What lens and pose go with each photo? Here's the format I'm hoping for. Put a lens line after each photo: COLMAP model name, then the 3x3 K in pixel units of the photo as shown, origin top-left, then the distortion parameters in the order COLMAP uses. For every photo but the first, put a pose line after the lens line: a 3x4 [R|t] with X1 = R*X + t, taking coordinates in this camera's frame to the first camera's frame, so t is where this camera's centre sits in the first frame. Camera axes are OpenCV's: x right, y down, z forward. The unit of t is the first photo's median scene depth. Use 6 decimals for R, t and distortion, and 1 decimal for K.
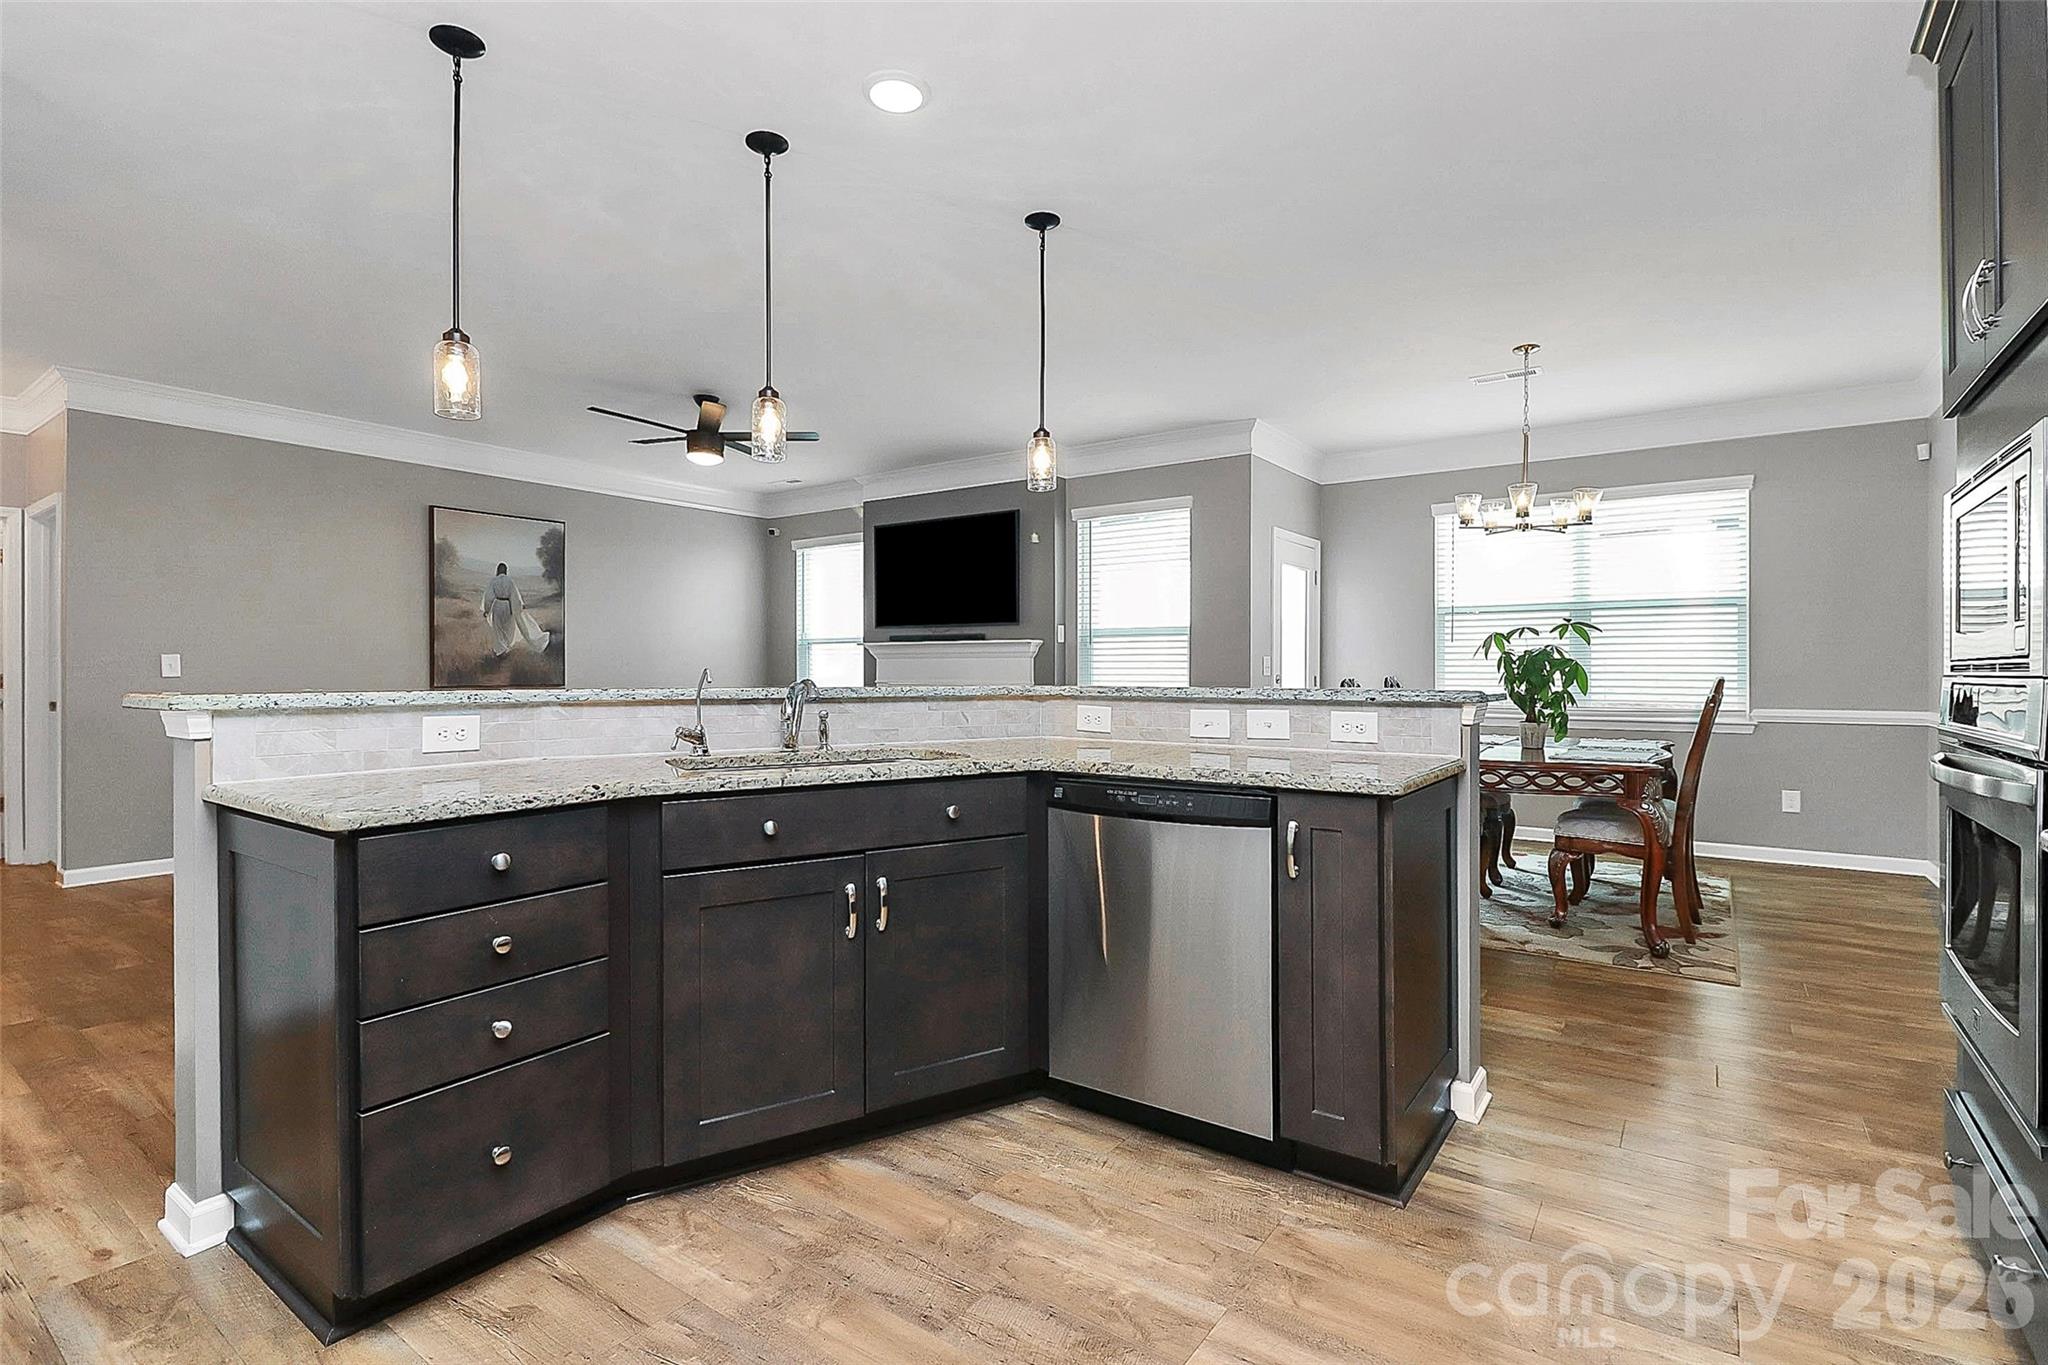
lens RADIAL K [[972.0, 0, 1020.2], [0, 972.0, 674.7], [0, 0, 1]] dist [0.001943, -0.012737]
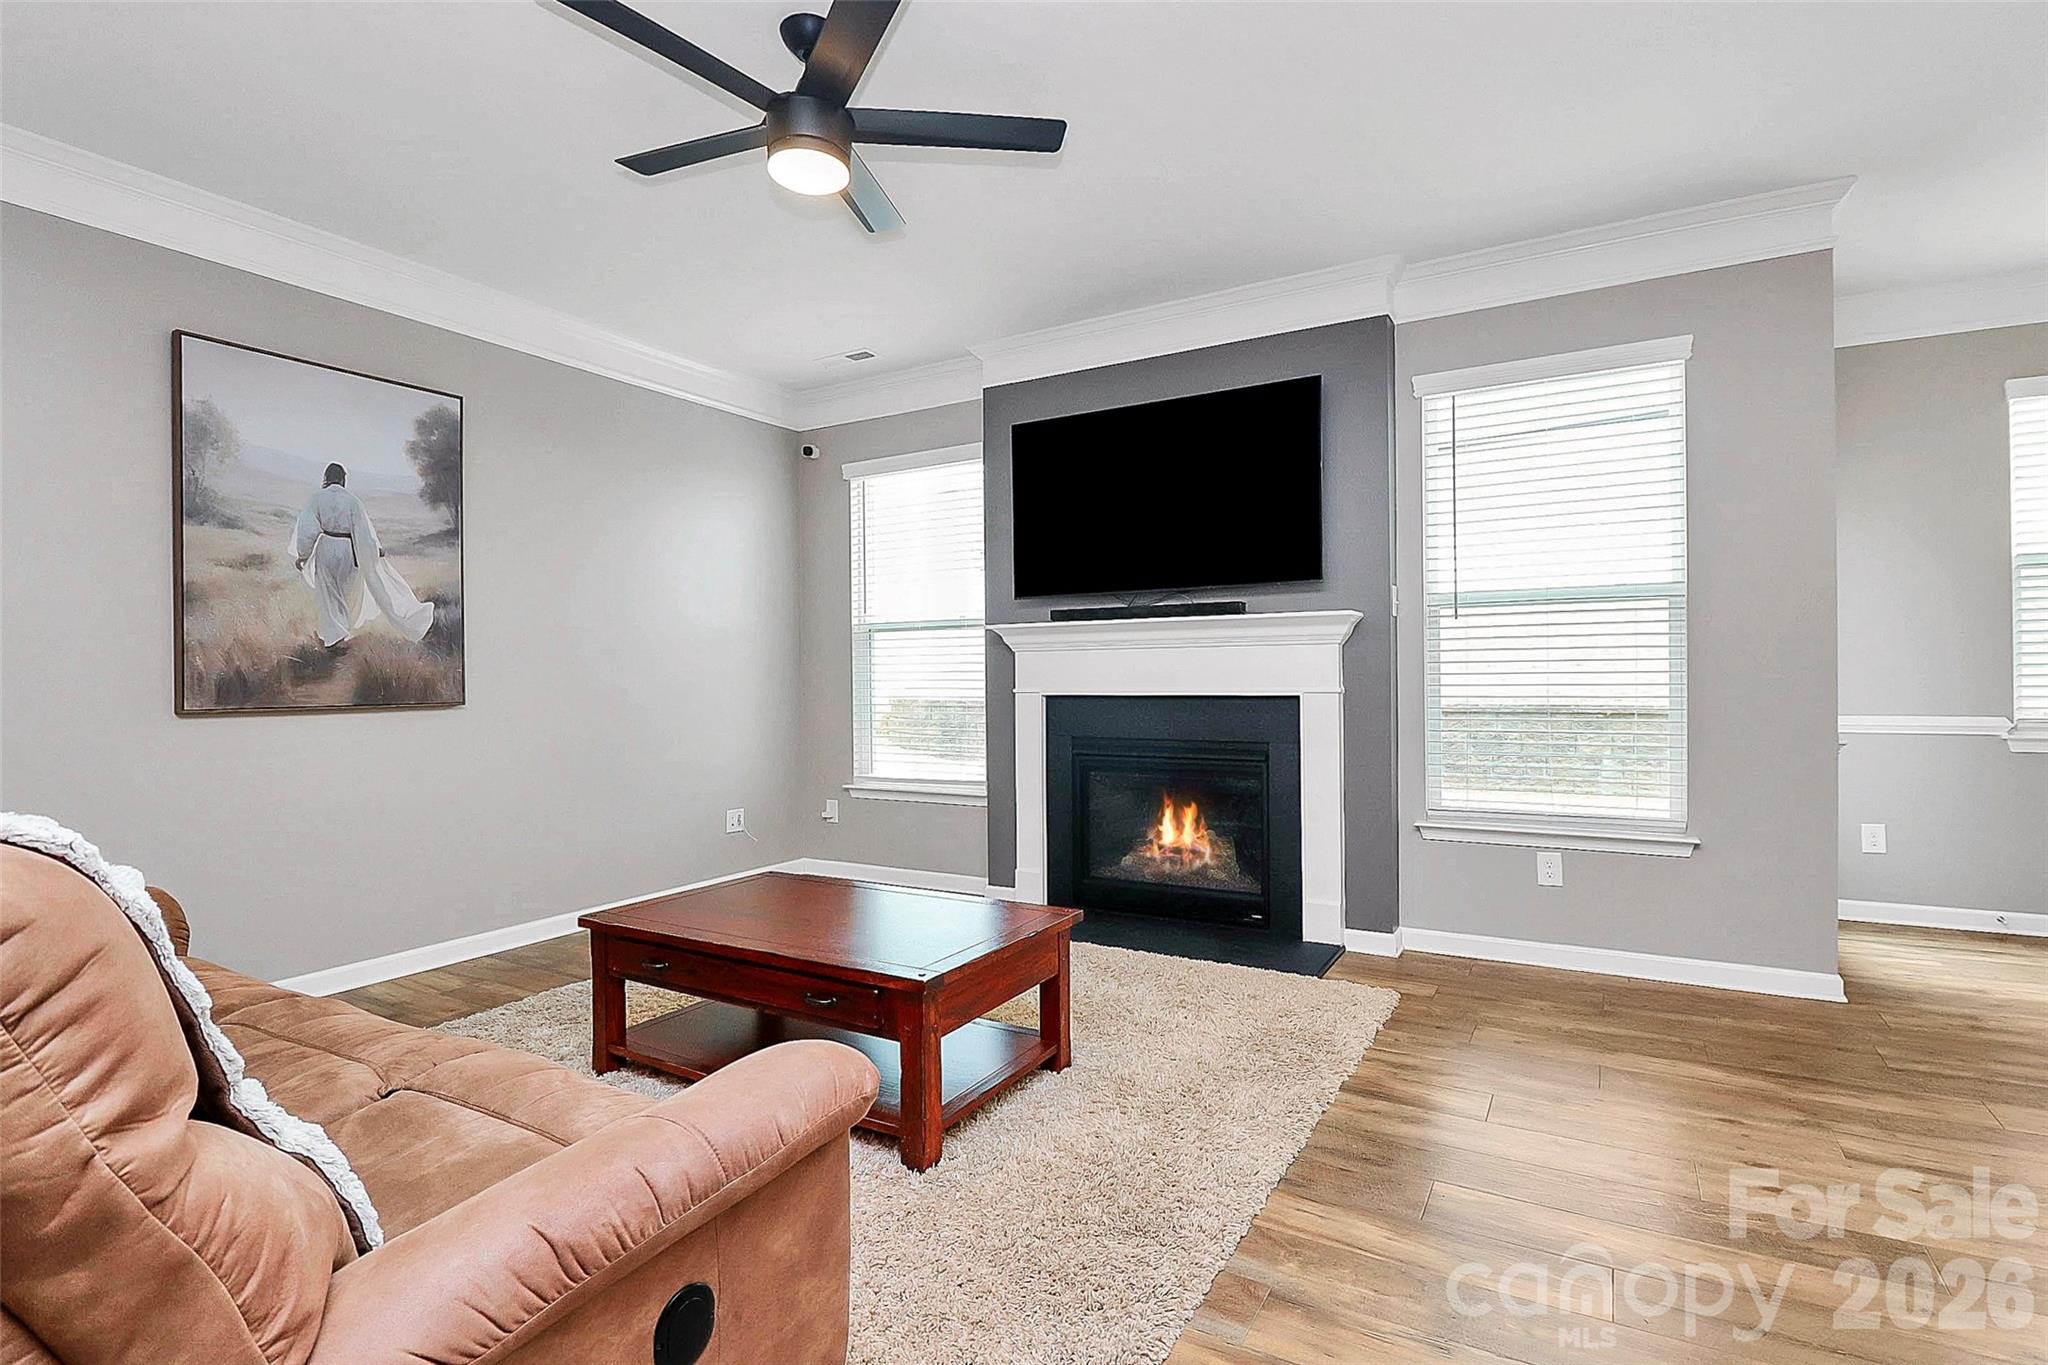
lens RADIAL K [[972.0, 0, 1020.4], [0, 972.0, 685.7], [0, 0, 1]] dist [0.001943, -0.012737]
pose [[0.996327, -0.010628, 0.084970, -0.234268], [0.010226, 0.999934, 0.005167, 0.001952], [-0.085019, -0.004279, 0.996370, 0.492208]]
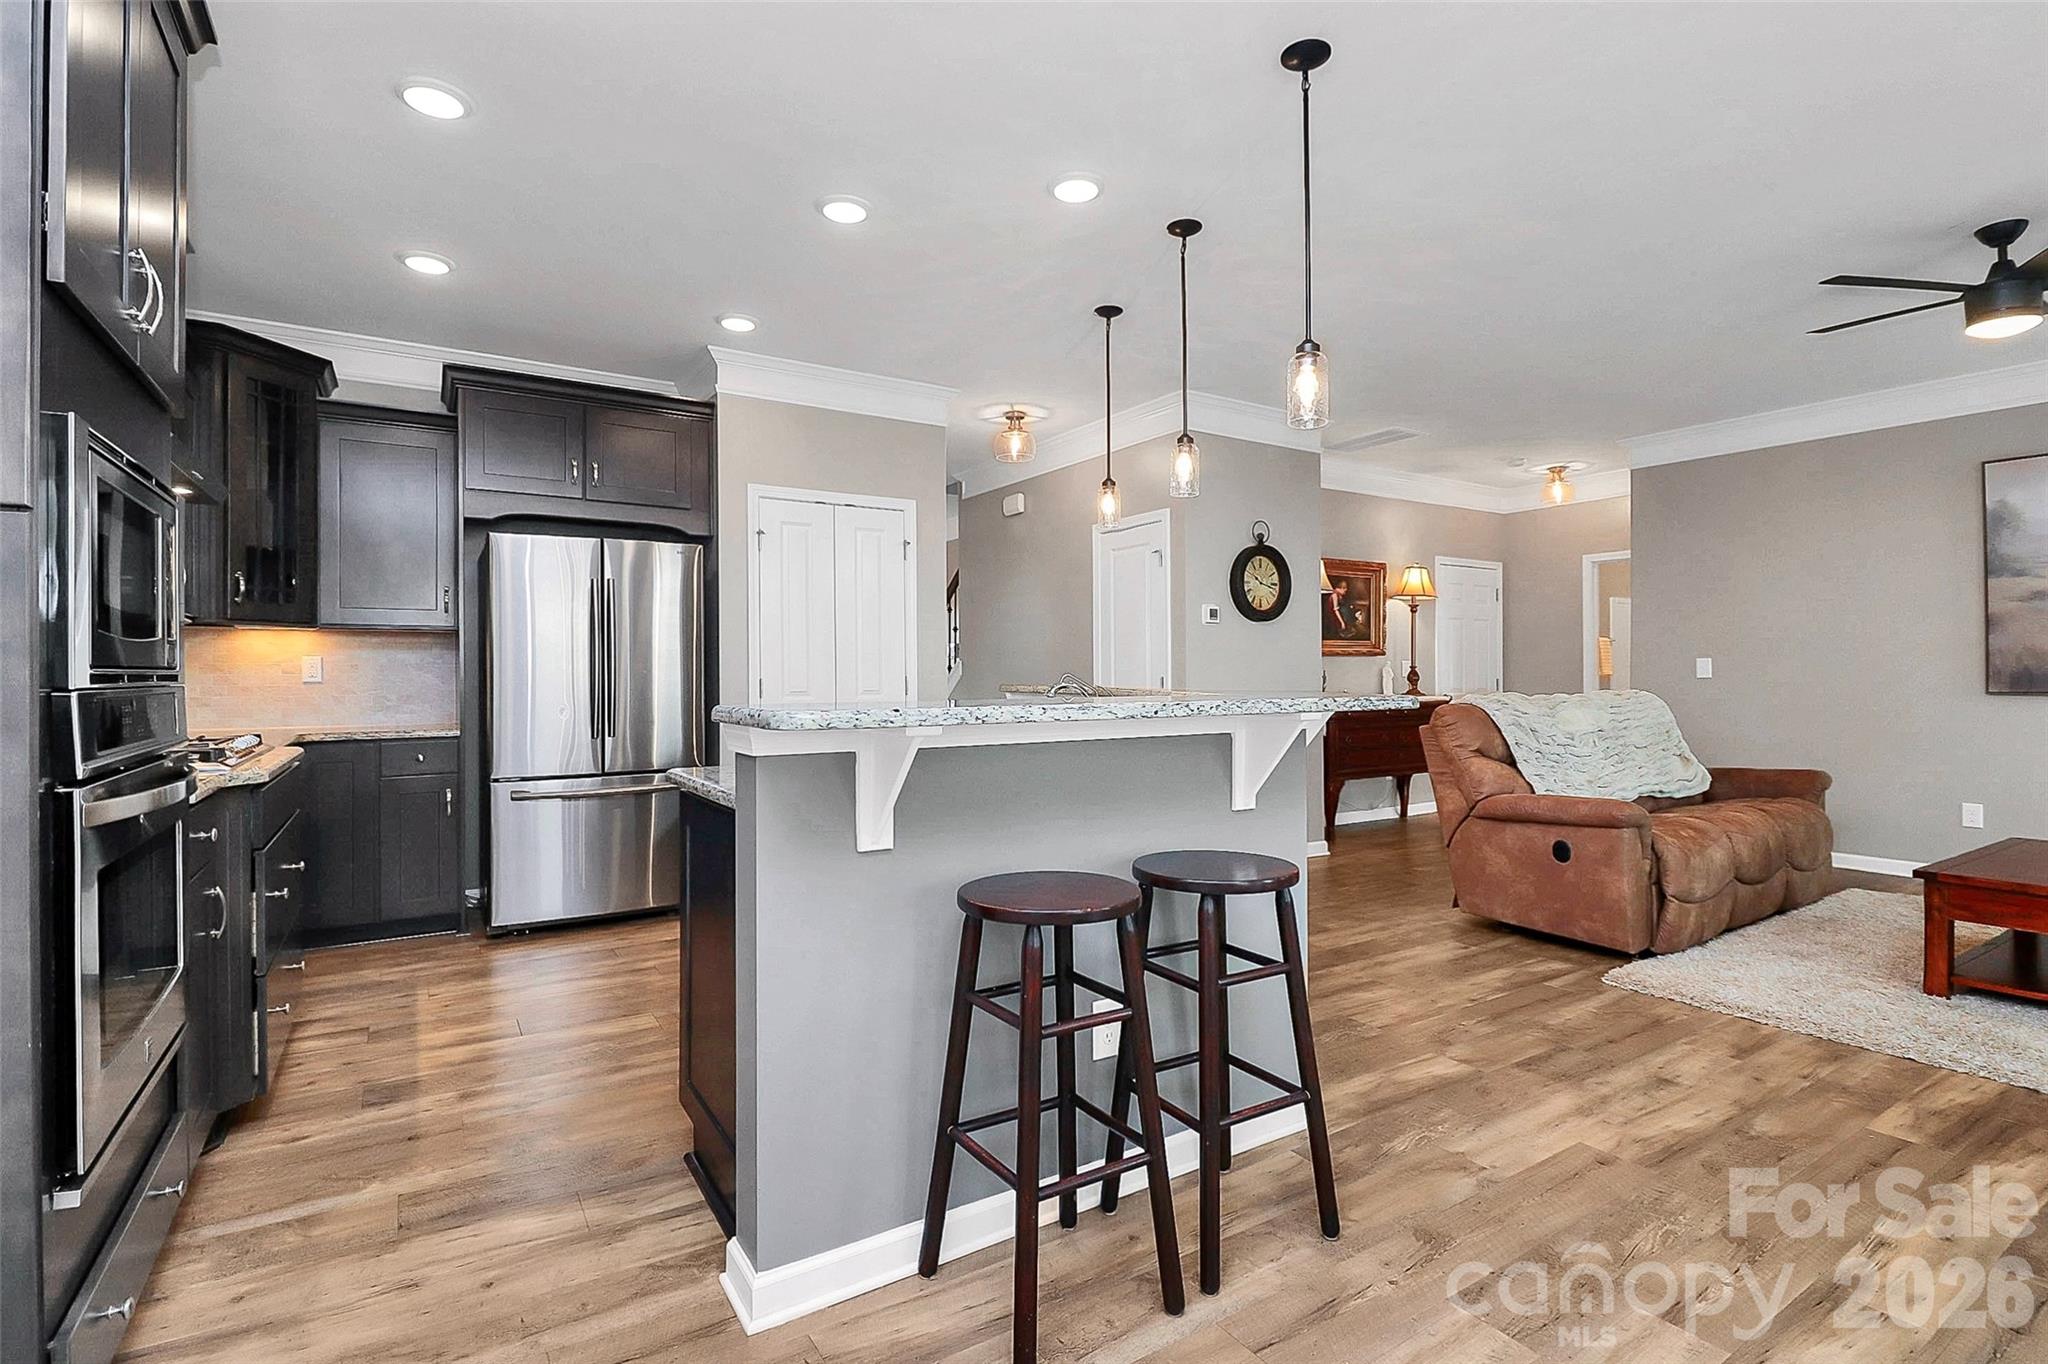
lens RADIAL K [[972.0, 0, 1022.1], [0, 972.0, 669.6], [0, 0, 1]] dist [0.001943, -0.012737]
pose [[-0.376280, -0.003091, -0.926501, 0.409806], [0.000000, 0.999994, -0.003336, -0.003236], [0.926506, -0.001255, -0.376278, 0.569159]]
